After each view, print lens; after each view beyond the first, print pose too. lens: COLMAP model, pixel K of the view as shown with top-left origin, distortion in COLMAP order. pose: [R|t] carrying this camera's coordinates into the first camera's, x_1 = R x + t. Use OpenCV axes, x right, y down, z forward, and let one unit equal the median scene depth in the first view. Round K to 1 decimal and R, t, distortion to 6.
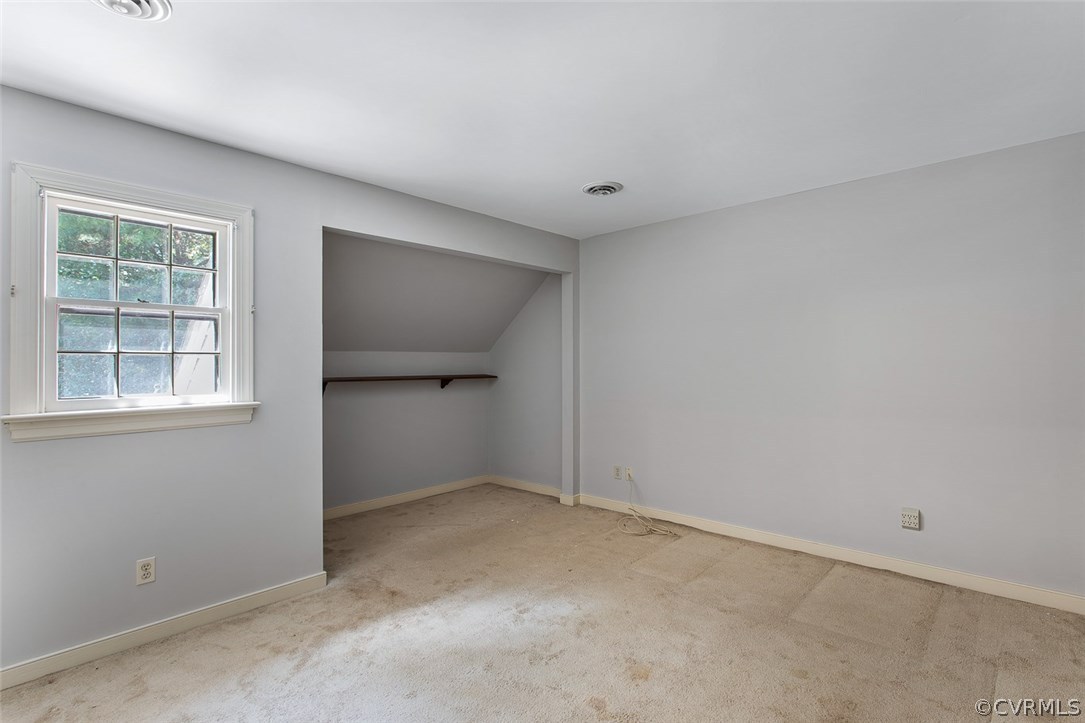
lens RADIAL K [[513.3, 0, 548.3], [0, 513.3, 363.4], [0, 0, 1]] dist [-0.000183, 0.000063]
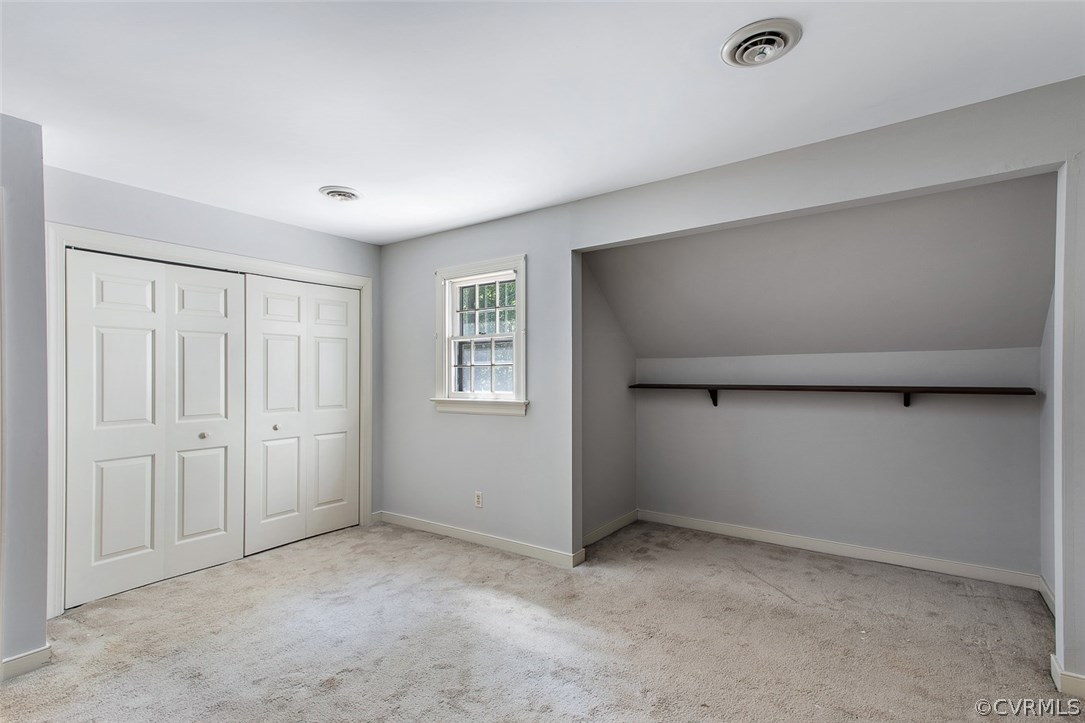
lens RADIAL K [[519.8, 0, 544.0], [0, 519.8, 371.0], [0, 0, 1]] dist [0.001460, -0.000017]
pose [[0.124190, -0.004548, -0.992248, 0.769381], [0.006601, 0.999971, -0.003757, 0.005070], [0.992237, -0.006083, 0.124216, 0.883238]]
